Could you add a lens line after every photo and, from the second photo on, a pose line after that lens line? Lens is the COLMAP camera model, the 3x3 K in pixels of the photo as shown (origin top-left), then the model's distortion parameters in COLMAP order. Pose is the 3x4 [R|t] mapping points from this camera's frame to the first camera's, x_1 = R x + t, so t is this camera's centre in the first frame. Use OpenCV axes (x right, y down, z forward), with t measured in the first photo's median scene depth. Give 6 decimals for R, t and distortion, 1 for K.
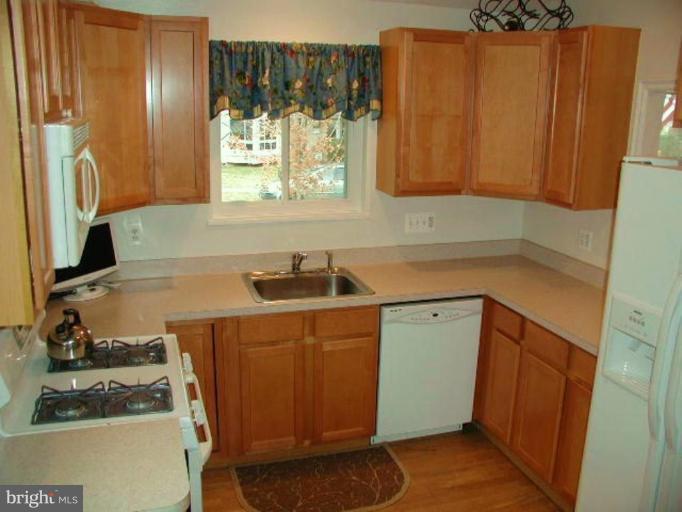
lens RADIAL K [[644.3, 0, 341.0], [0, 644.3, 256.0], [0, 0, 1]] dist [-0.223396, 0.278585]
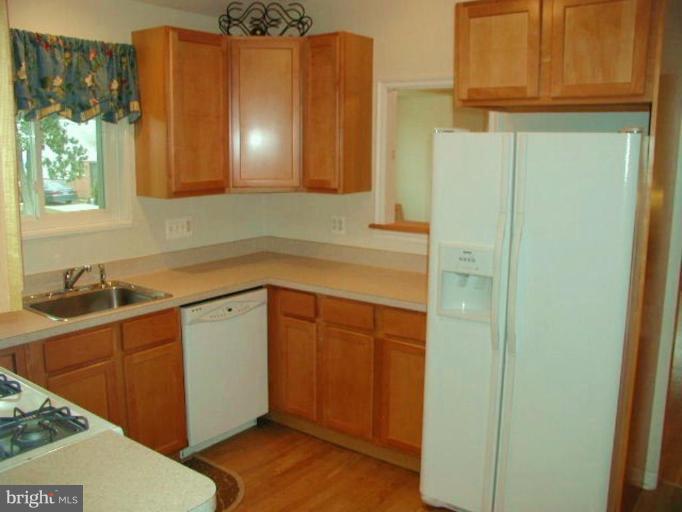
lens RADIAL K [[644.3, 0, 341.0], [0, 644.3, 256.0], [0, 0, 1]] dist [-0.223396, 0.278585]
pose [[0.813206, -0.111576, 0.571180, -0.267775], [0.148189, 0.988798, -0.017825, 0.051483], [-0.562793, 0.099138, 0.820631, 0.071021]]
